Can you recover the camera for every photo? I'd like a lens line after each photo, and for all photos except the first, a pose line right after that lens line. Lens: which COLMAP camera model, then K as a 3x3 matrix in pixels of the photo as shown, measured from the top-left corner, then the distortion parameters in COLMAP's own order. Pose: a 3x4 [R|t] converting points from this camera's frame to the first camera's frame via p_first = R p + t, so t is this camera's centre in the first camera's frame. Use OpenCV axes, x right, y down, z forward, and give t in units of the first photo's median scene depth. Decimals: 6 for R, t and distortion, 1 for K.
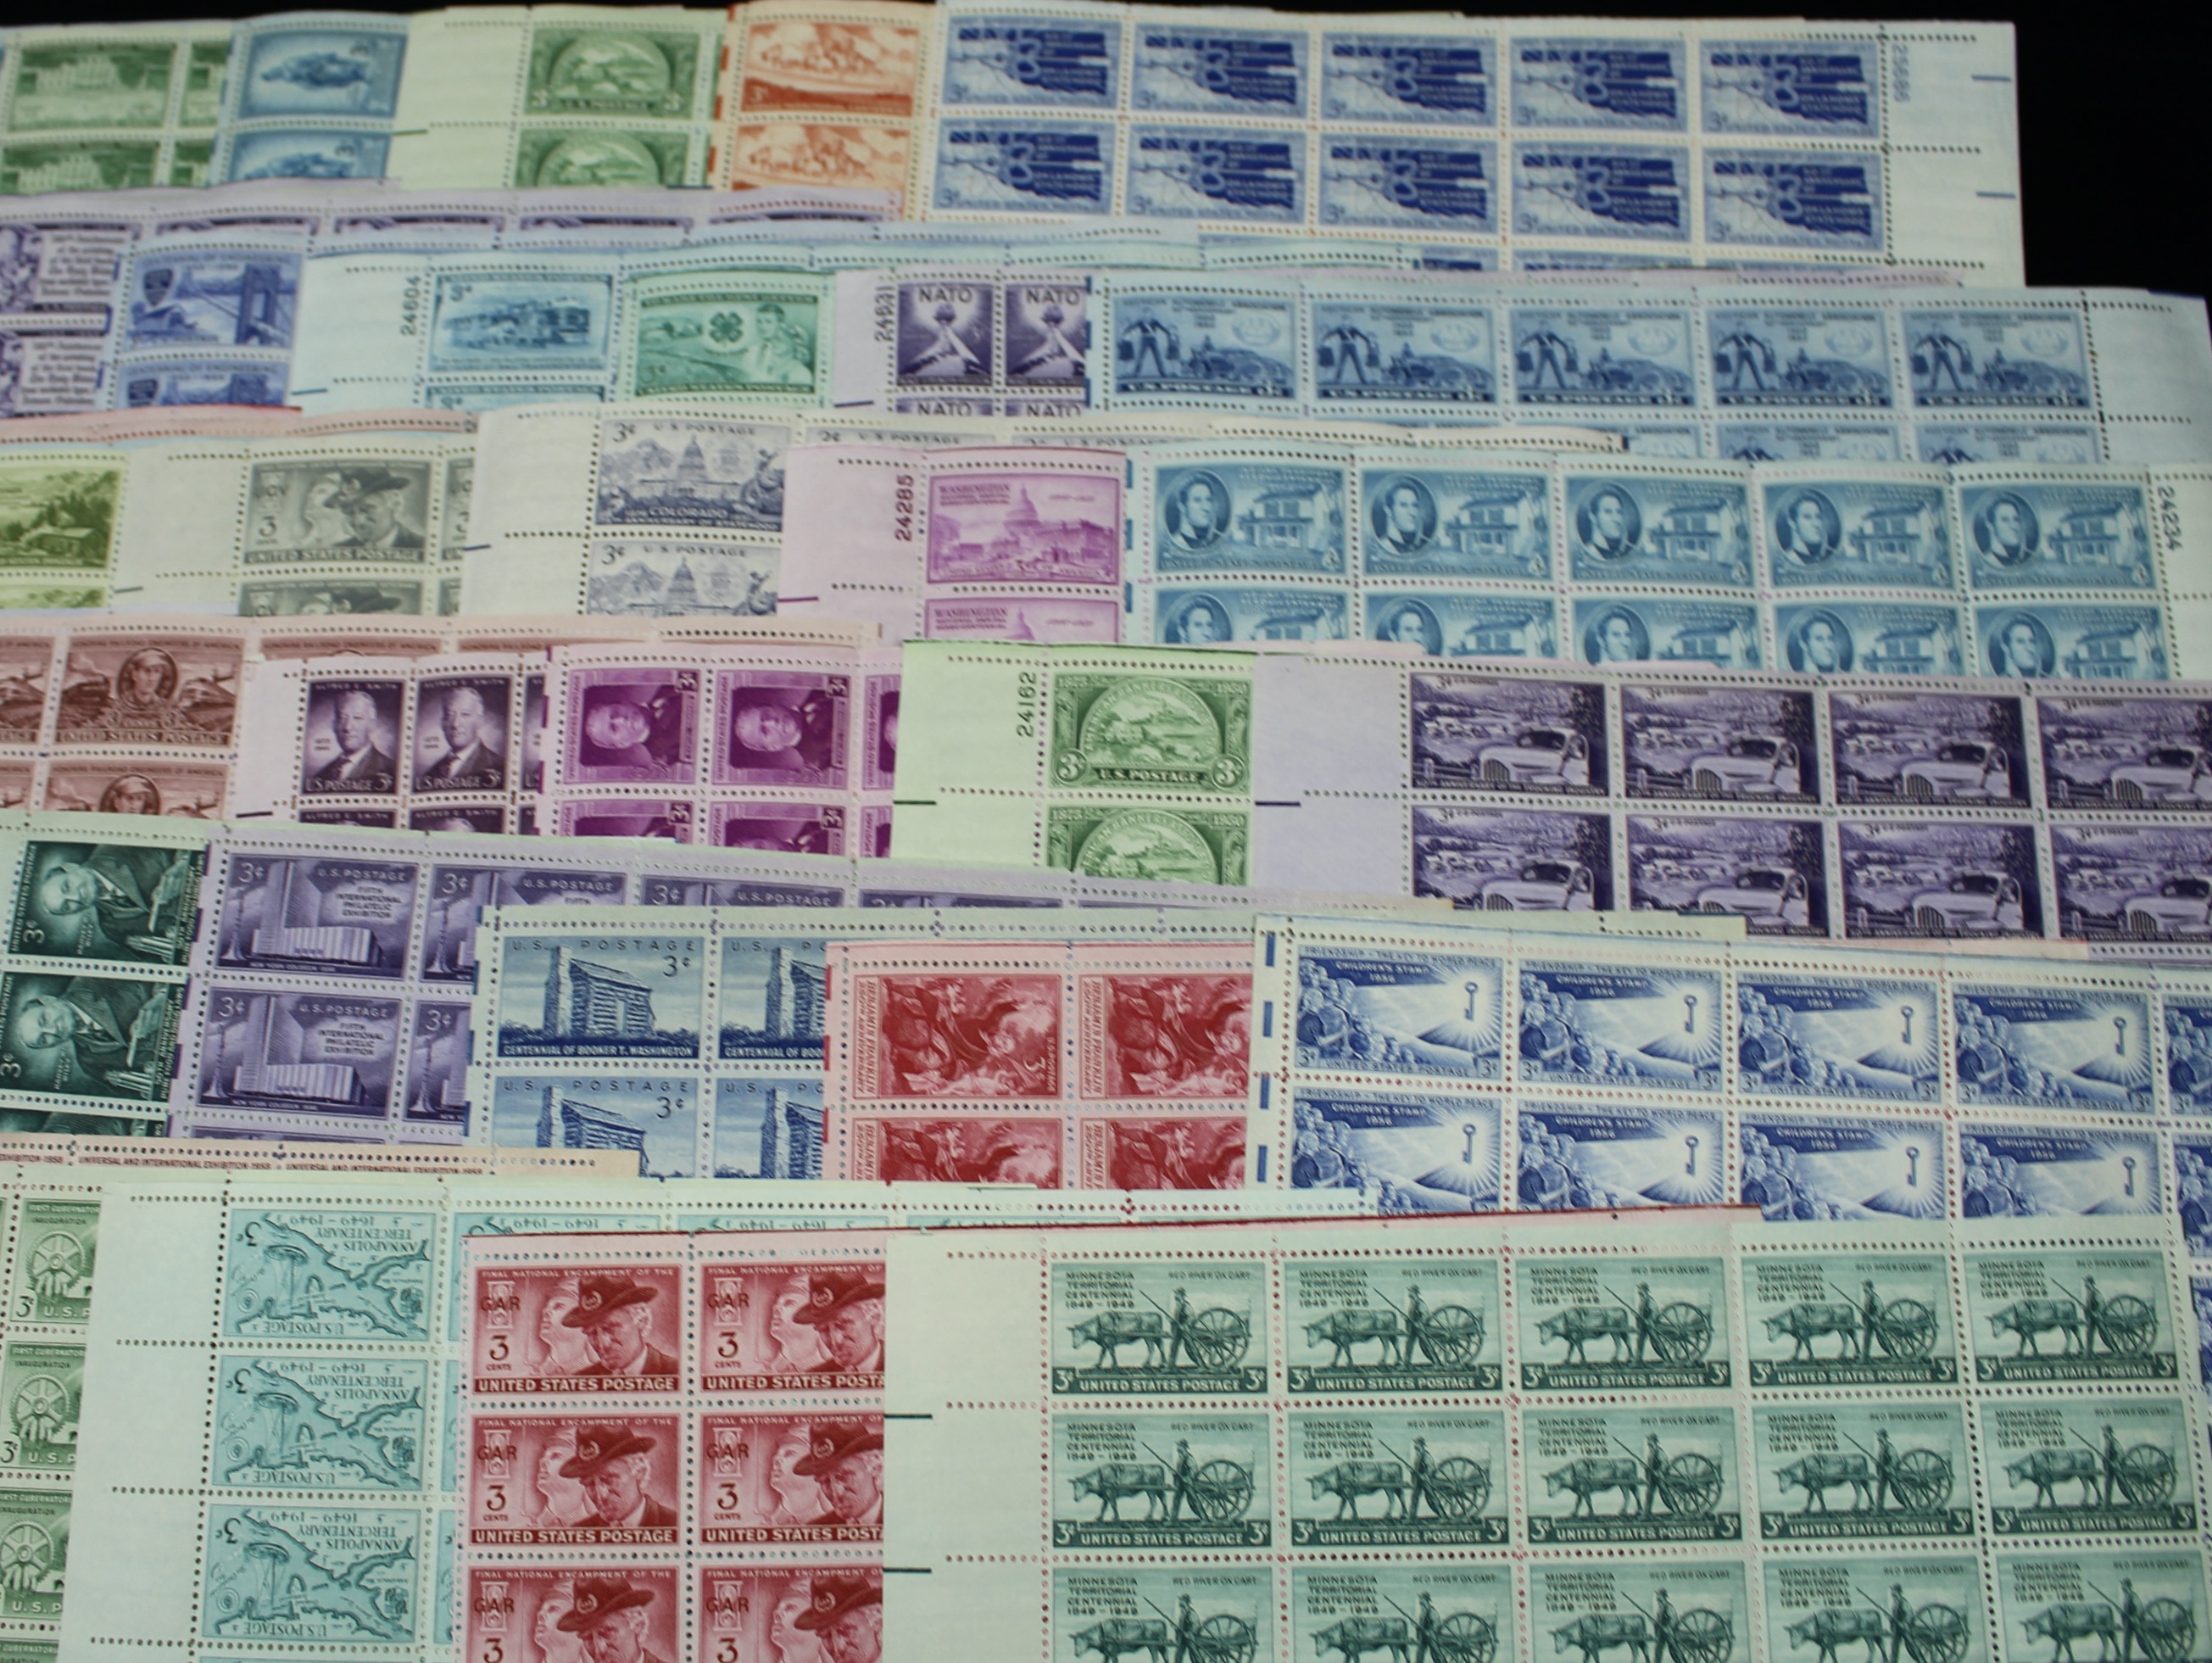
lens RADIAL K [[2352.8, 0, 1020.2], [0, 2352.8, 756.1], [0, 0, 1]] dist [-0.152219, 0.117221]
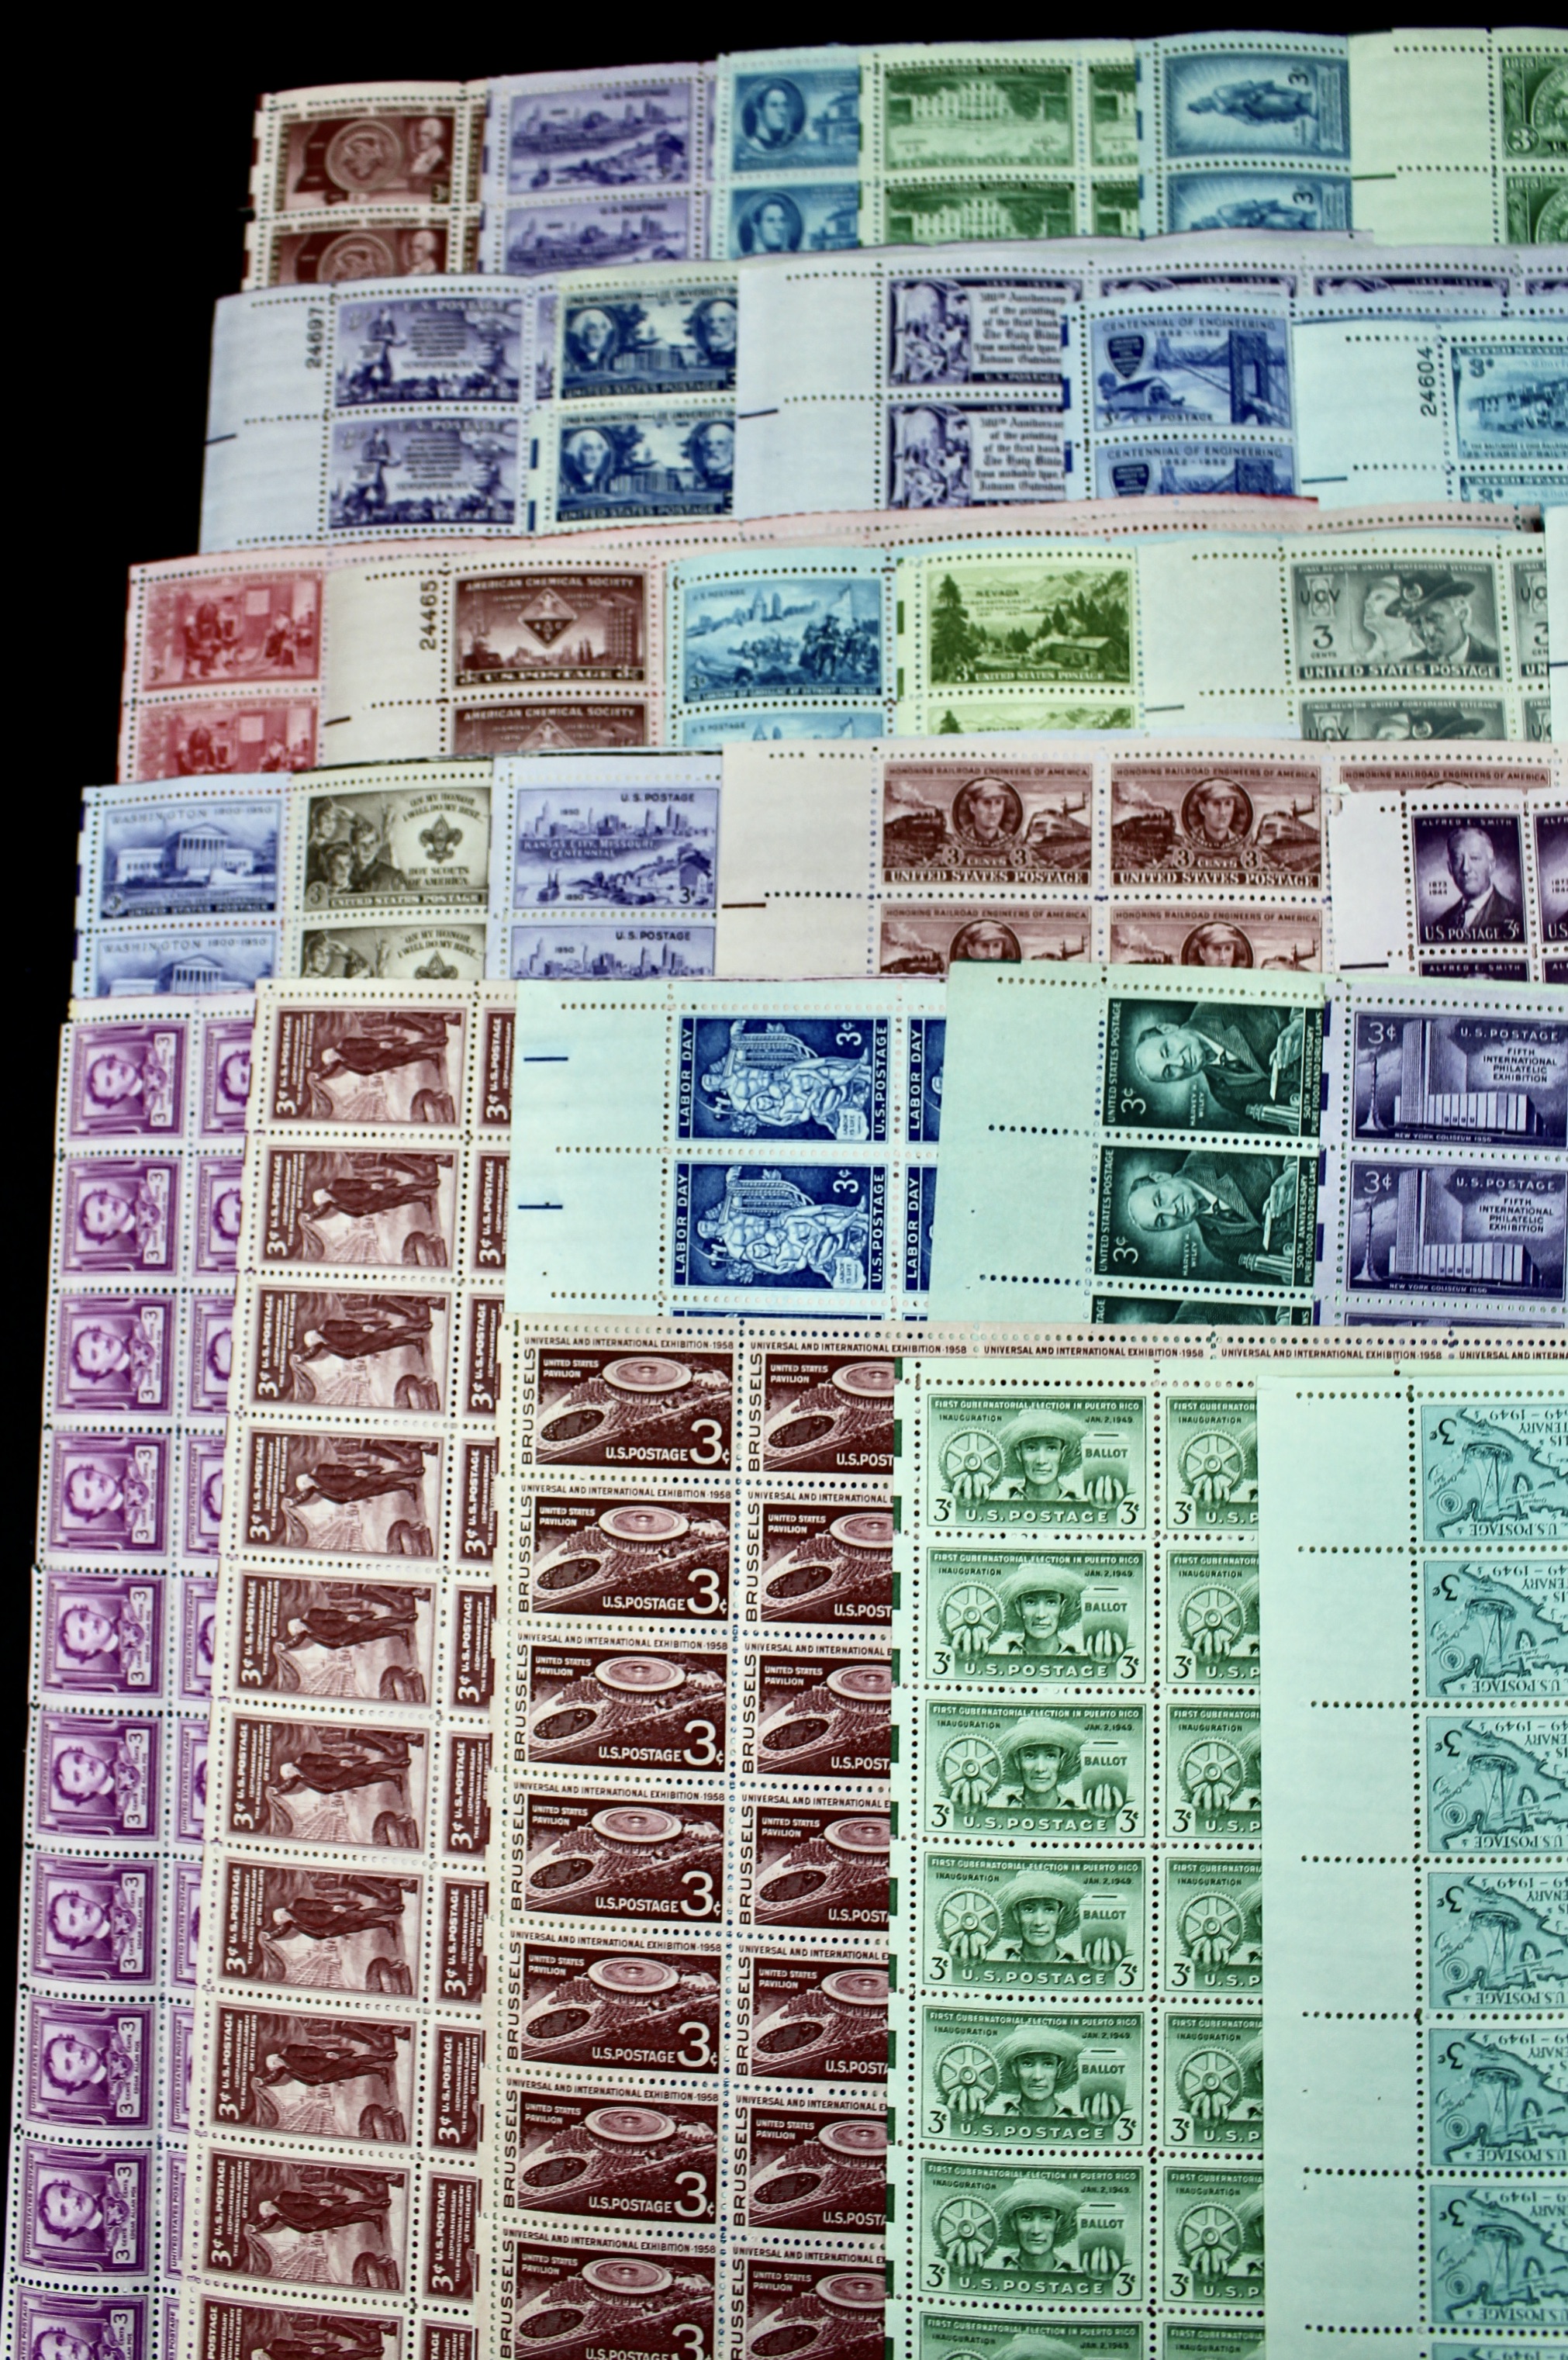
lens RADIAL K [[2127.3, 0, 745.9], [0, 2127.3, 1082.3], [0, 0, 1]] dist [-0.153116, 0.124351]
pose [[0.999328, -0.010136, -0.035219, -0.549608], [0.016044, 0.985007, 0.171767, -0.075980], [0.032950, -0.172217, 0.984508, 0.173830]]
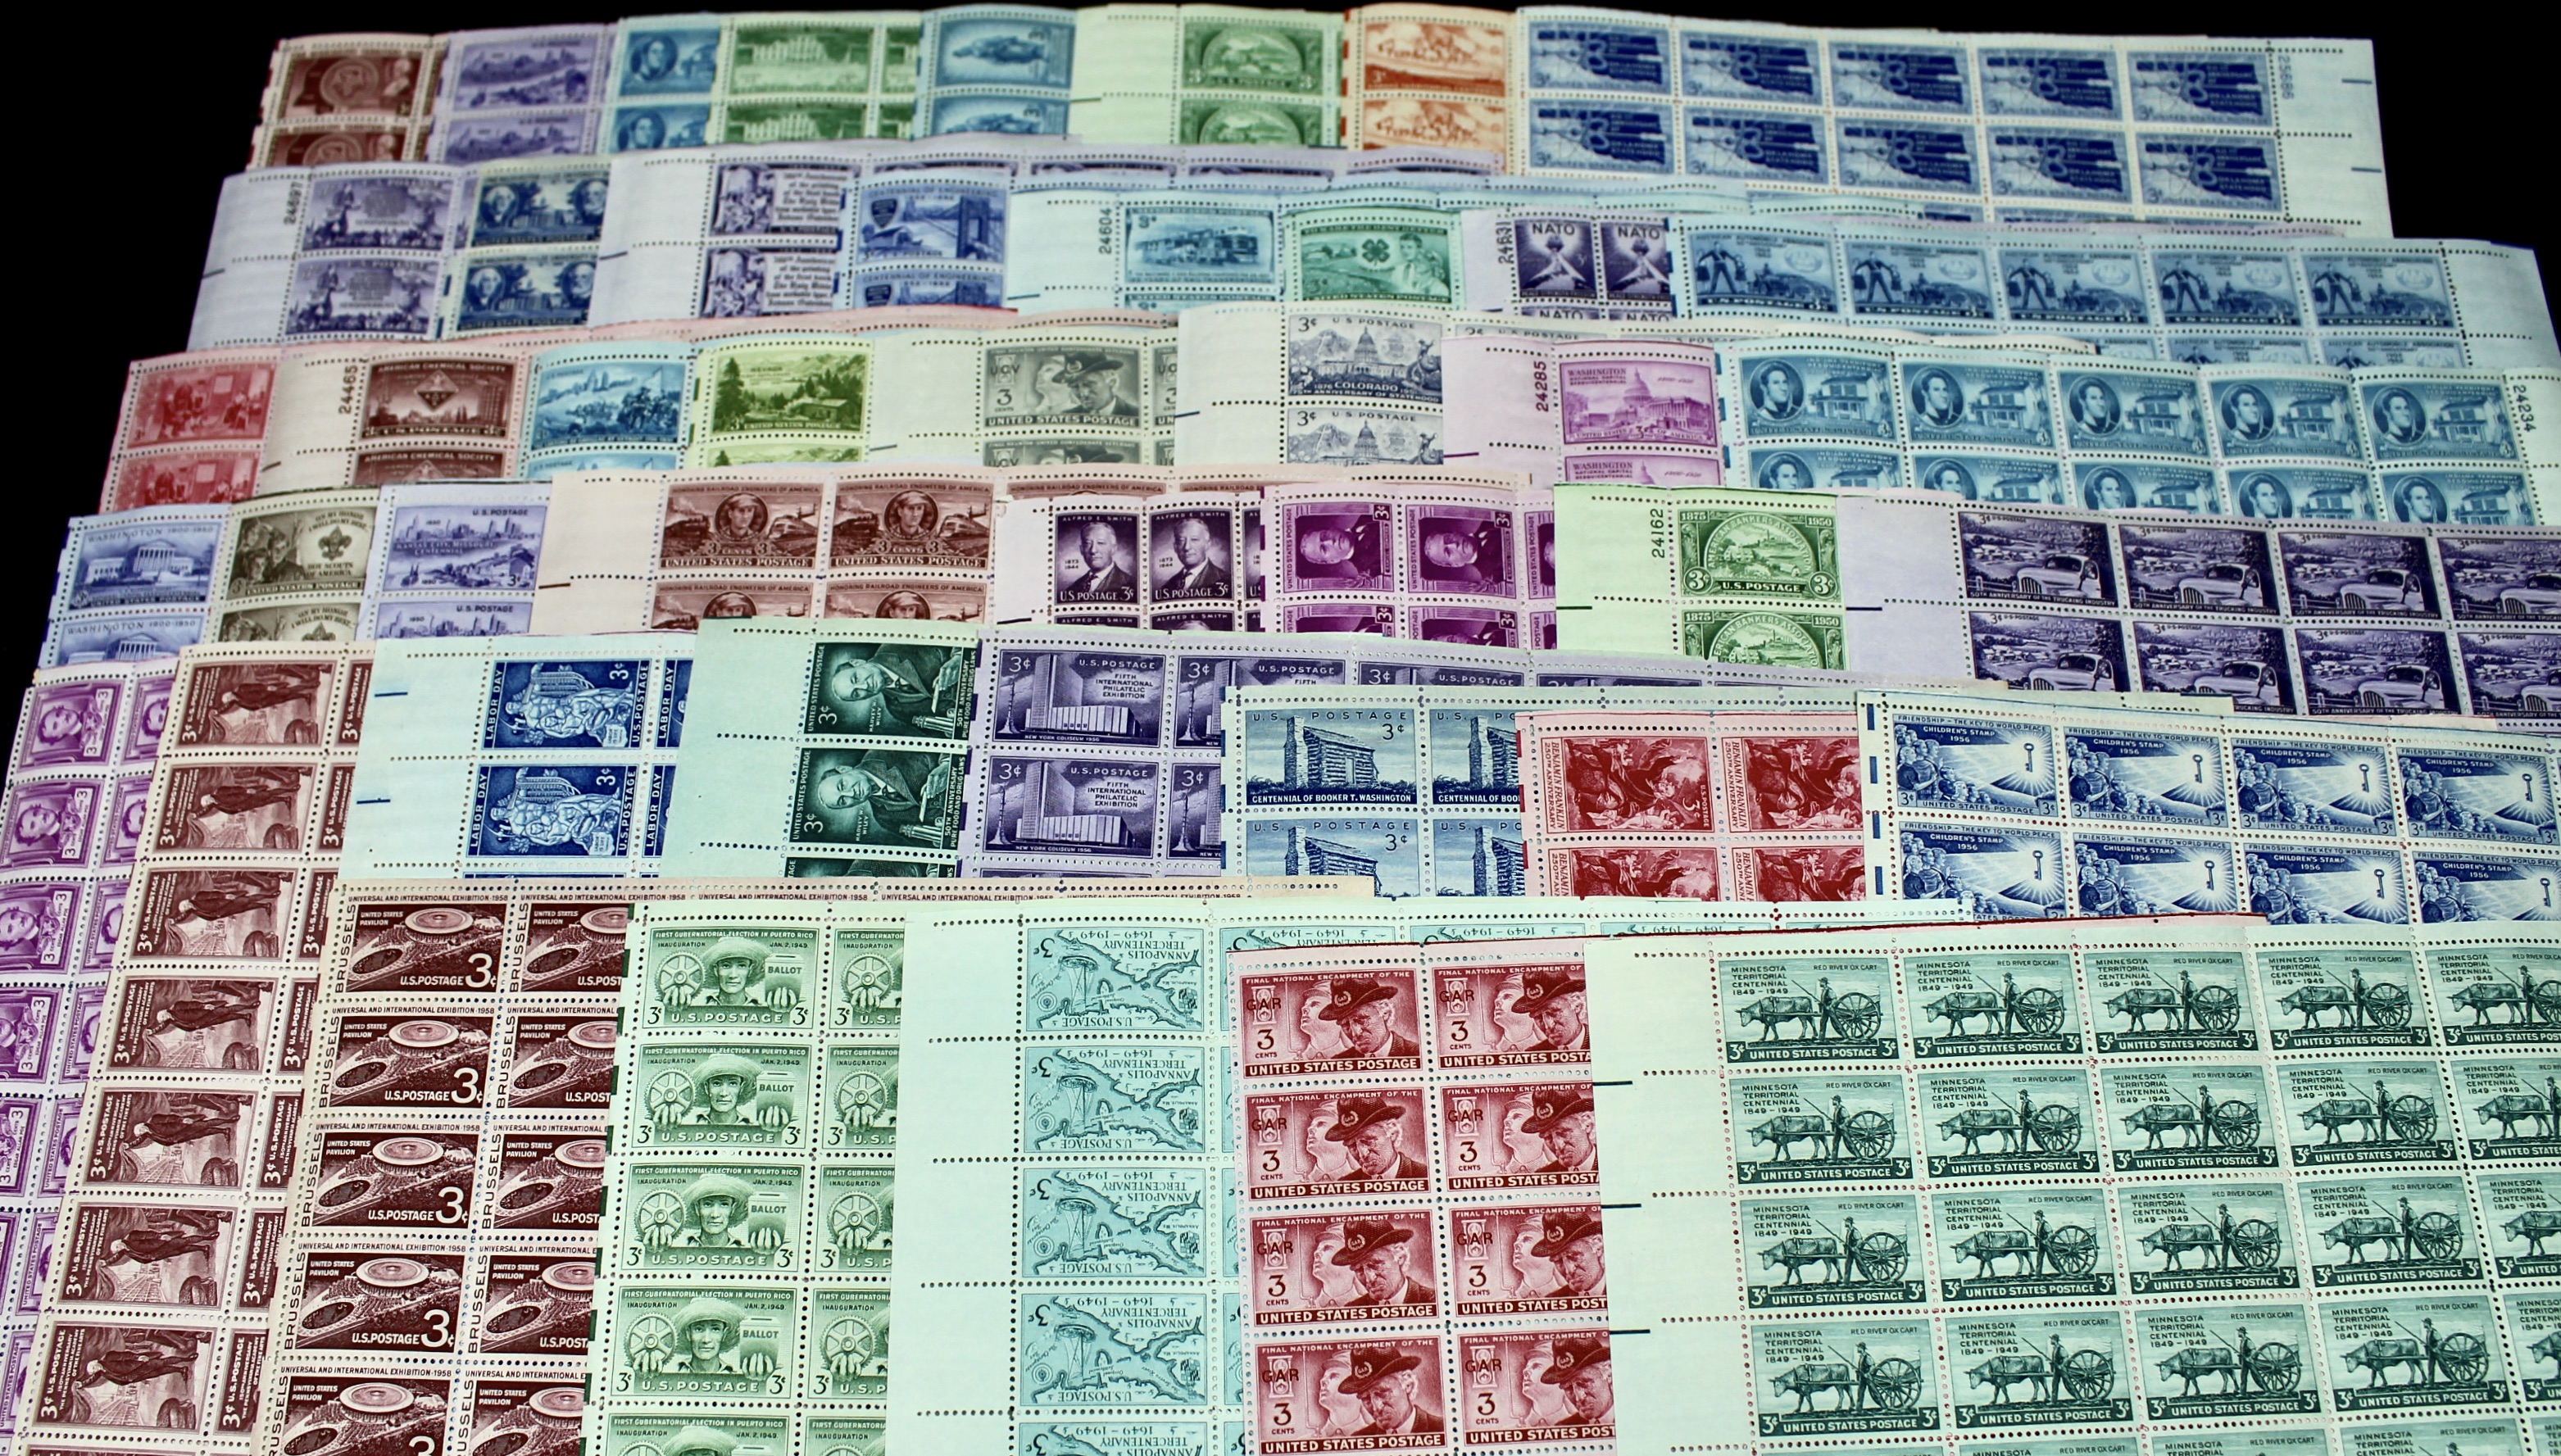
lens RADIAL K [[2375.1, 0, 1268.7], [0, 2375.1, 758.6], [0, 0, 1]] dist [-0.167351, 0.138285]
pose [[0.998397, 0.001051, 0.056588, -0.271482], [0.004410, 0.995343, -0.096295, 0.214560], [-0.056426, 0.096390, 0.993743, -0.208392]]
